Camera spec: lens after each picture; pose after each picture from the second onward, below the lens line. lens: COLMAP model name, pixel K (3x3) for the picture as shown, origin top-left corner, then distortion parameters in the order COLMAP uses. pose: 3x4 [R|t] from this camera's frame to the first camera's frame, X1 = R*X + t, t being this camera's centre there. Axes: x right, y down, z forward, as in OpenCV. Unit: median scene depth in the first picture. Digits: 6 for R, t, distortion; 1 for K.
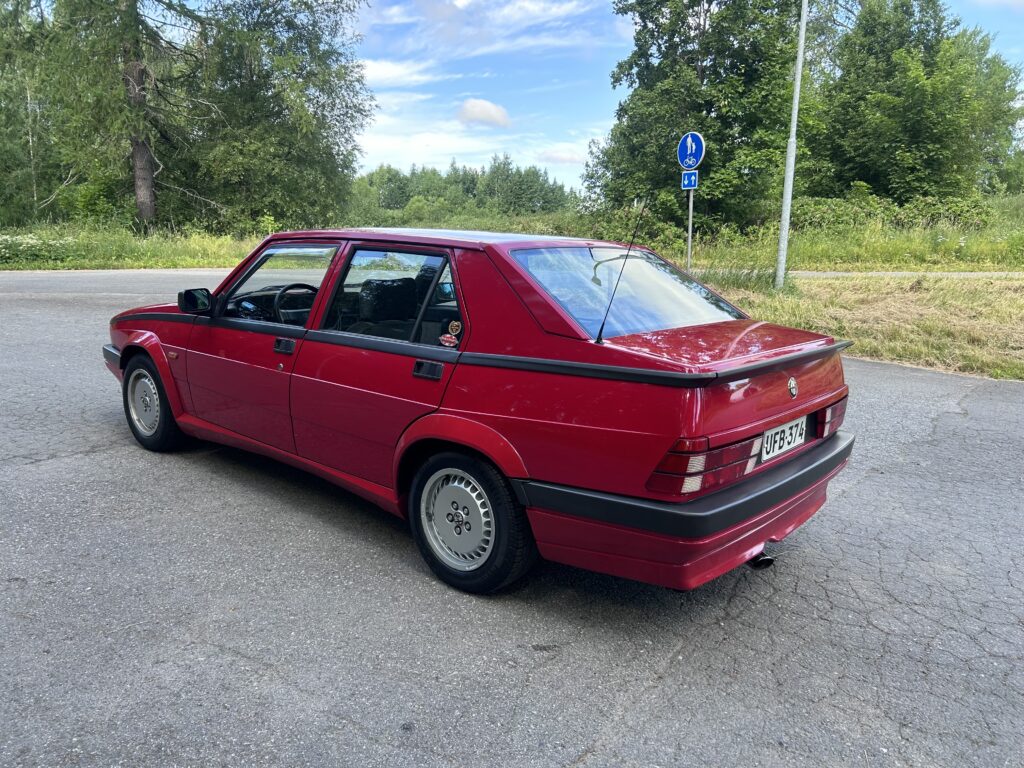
lens RADIAL K [[775.7, 0, 511.6], [0, 775.7, 384.2], [0, 0, 1]] dist [-0.001596, -0.000271]
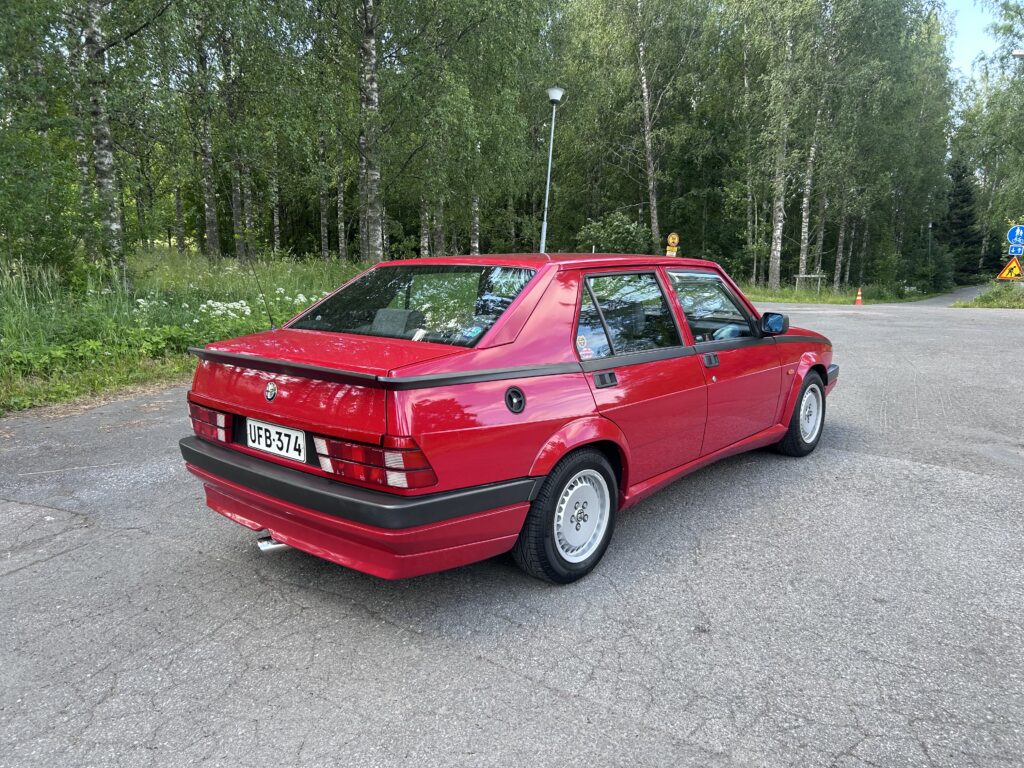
lens RADIAL K [[775.7, 0, 512.0], [0, 775.7, 383.8], [0, 0, 1]] dist [-0.001596, -0.000271]
pose [[-0.008226, 0.127505, -0.991804, 1.379610], [-0.174757, 0.976390, 0.126973, -0.192168], [0.984577, 0.174369, 0.014250, 1.297870]]
